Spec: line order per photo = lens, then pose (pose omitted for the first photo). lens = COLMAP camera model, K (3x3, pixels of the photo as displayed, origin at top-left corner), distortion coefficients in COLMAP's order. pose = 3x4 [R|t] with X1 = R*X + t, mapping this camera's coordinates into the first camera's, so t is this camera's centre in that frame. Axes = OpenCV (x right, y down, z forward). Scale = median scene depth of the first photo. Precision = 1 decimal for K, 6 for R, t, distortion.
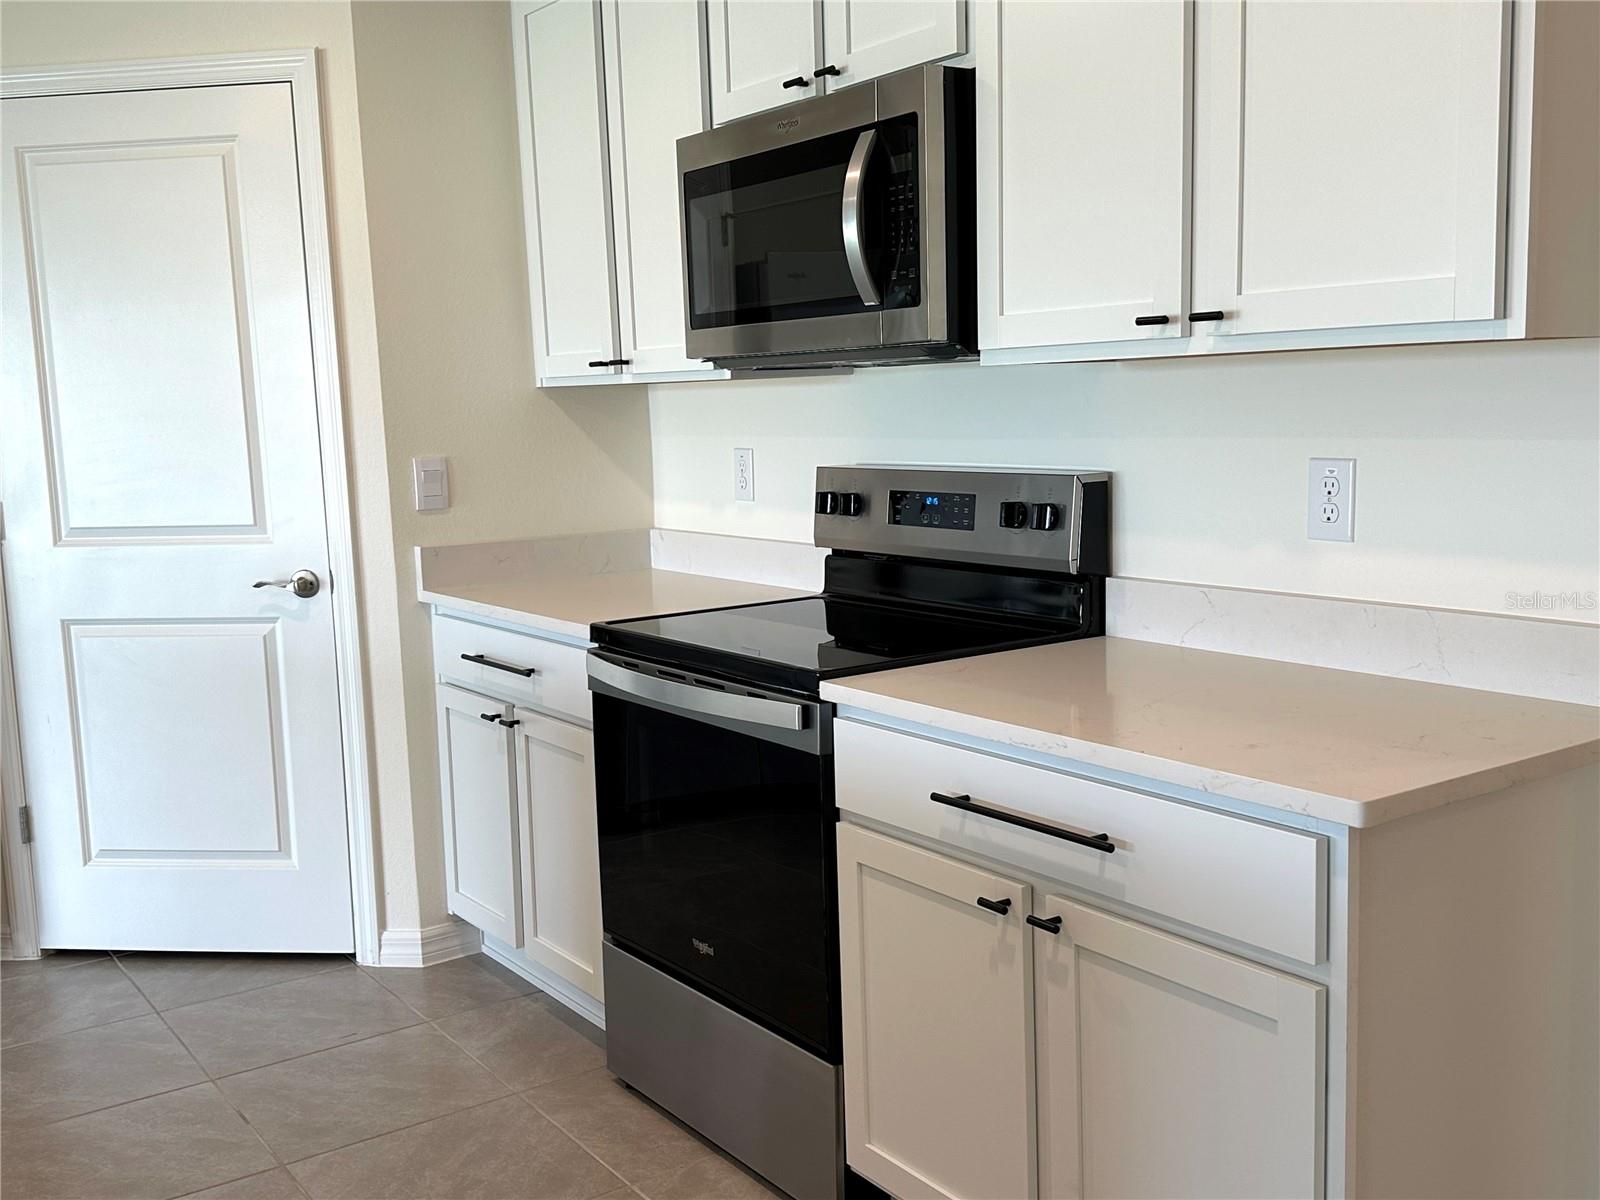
lens RADIAL K [[1601.5, 0, 800.0], [0, 1601.5, 600.0], [0, 0, 1]] dist [0.226186, -0.443581]
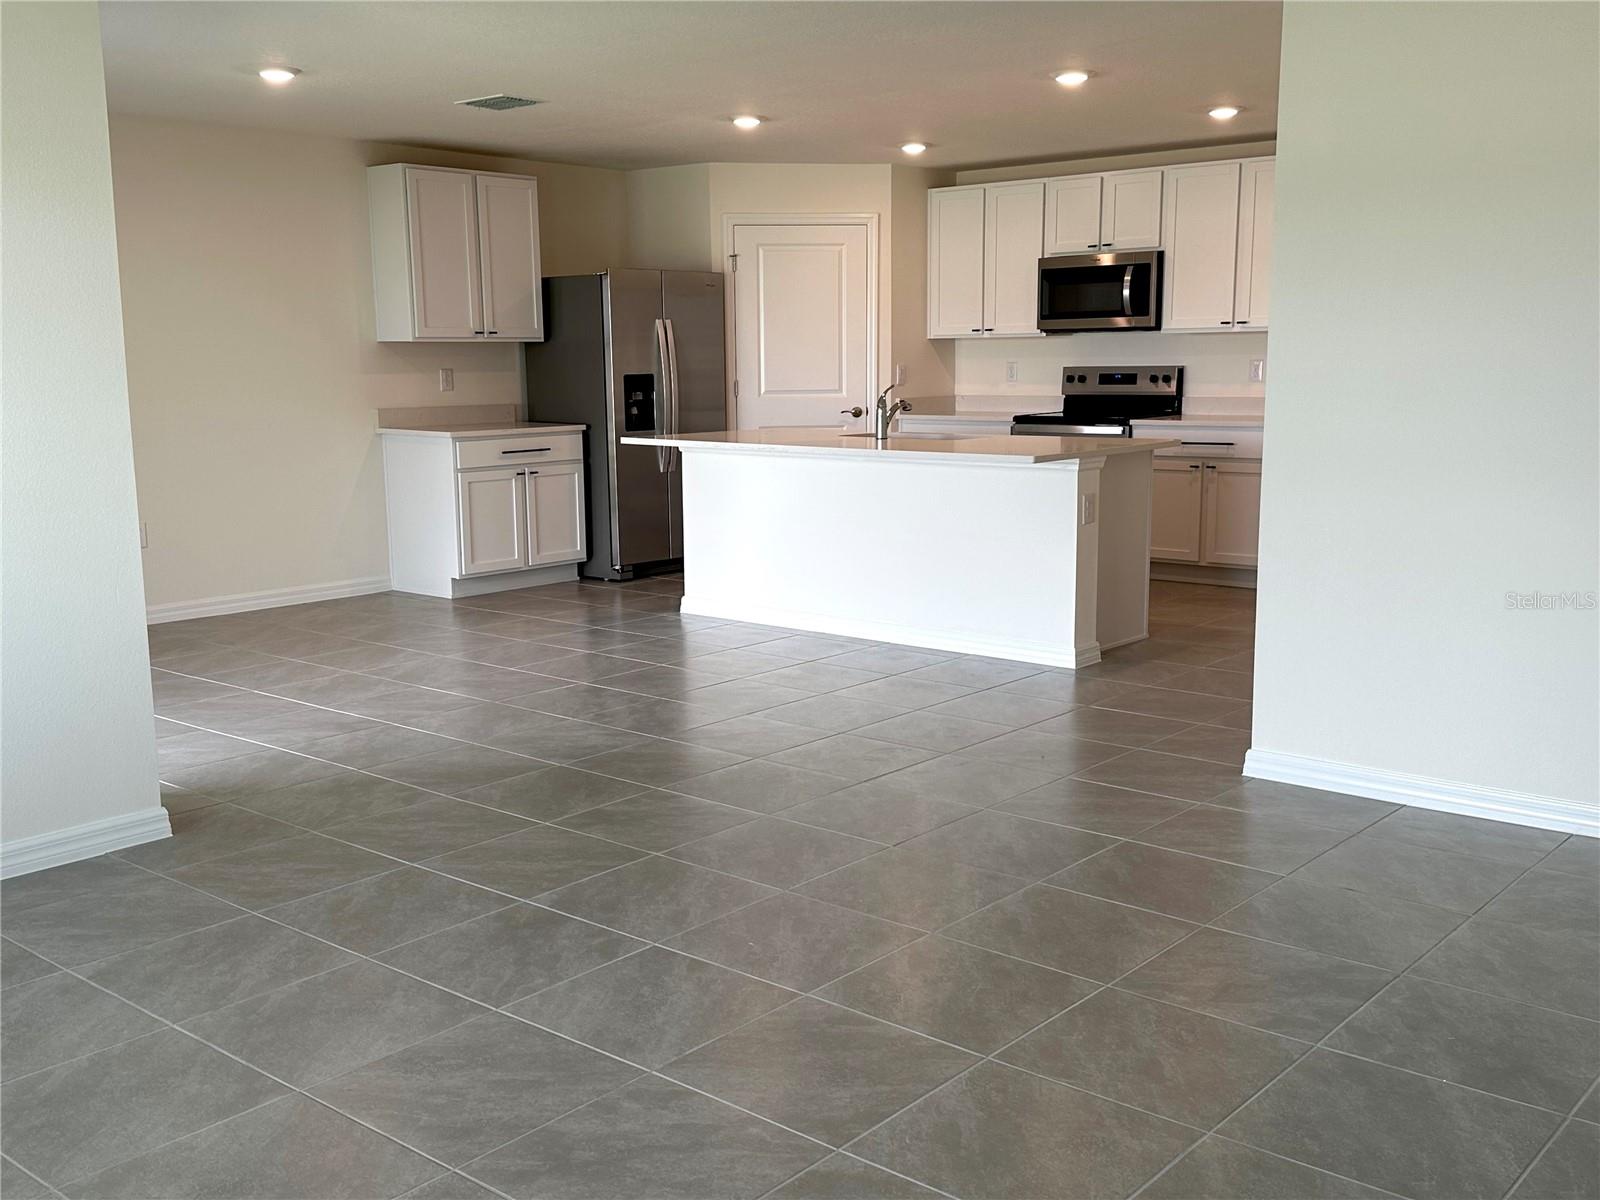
lens RADIAL K [[1601.5, 0, 800.0], [0, 1601.5, 600.0], [0, 0, 1]] dist [0.226186, -0.443581]
pose [[0.965820, -0.020737, 0.258383, -1.467766], [0.014493, 0.999556, 0.026049, 0.309703], [-0.258809, -0.021414, 0.965691, -2.078190]]
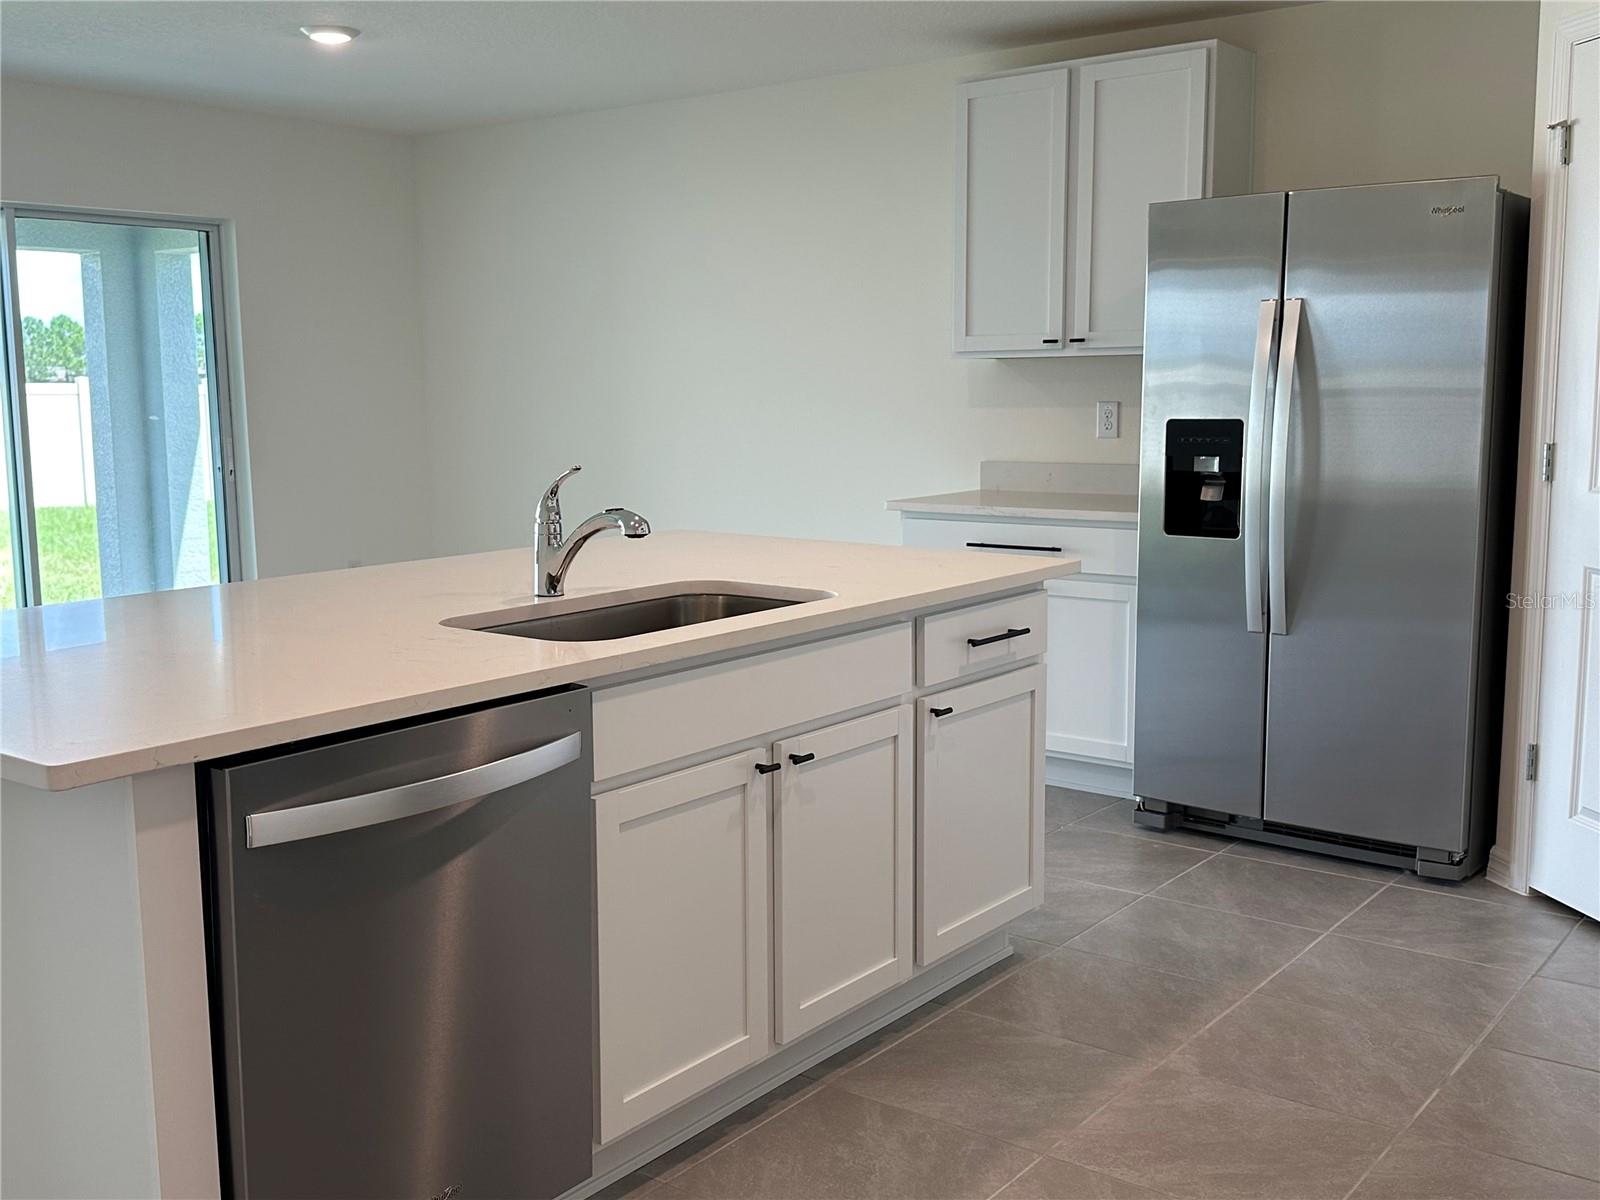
lens RADIAL K [[1601.5, 0, 800.0], [0, 1601.5, 600.0], [0, 0, 1]] dist [0.226186, -0.443581]
pose [[0.315020, 0.159327, -0.935616, 0.456579], [-0.124096, 0.984260, 0.125828, -0.046925], [0.940937, 0.076468, 0.329833, 0.312277]]
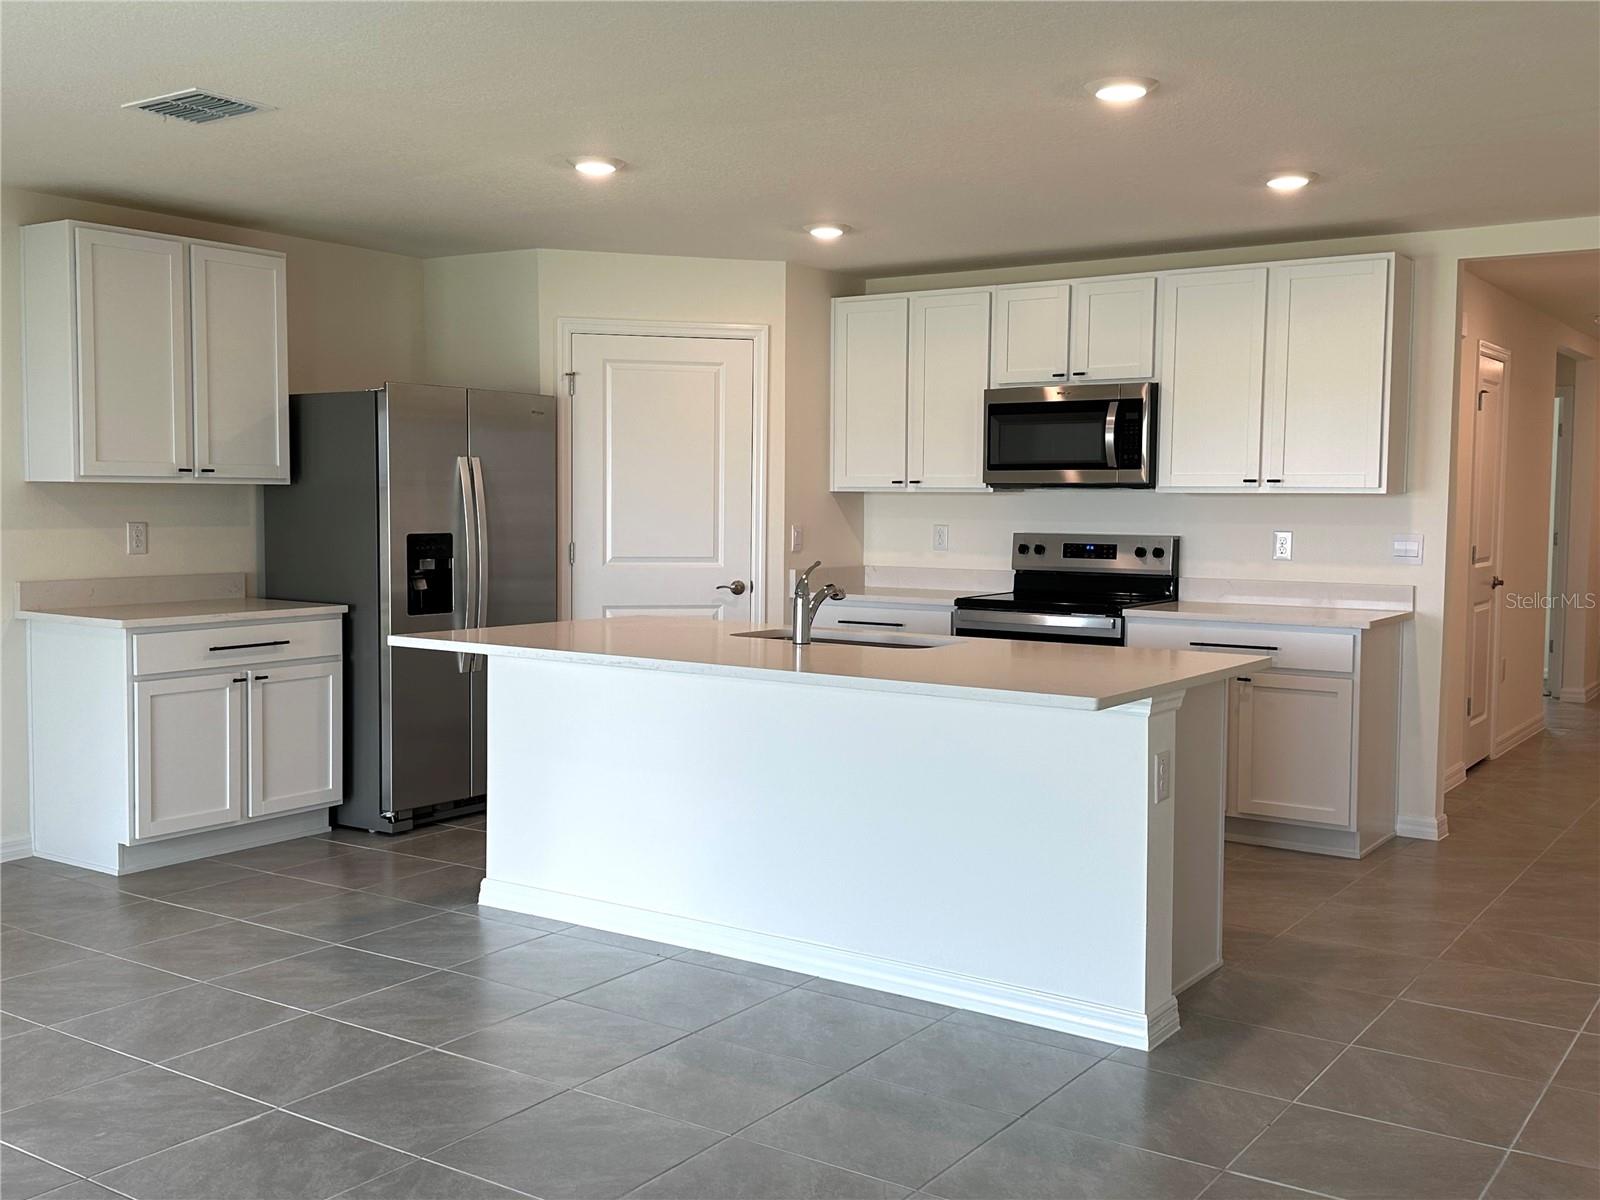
lens RADIAL K [[1601.5, 0, 800.0], [0, 1601.5, 600.0], [0, 0, 1]] dist [0.226186, -0.443581]
pose [[0.932648, 0.014545, 0.360493, -1.262235], [0.009045, 0.997930, -0.063663, 0.174751], [-0.360673, 0.062636, 0.930587, -1.121438]]
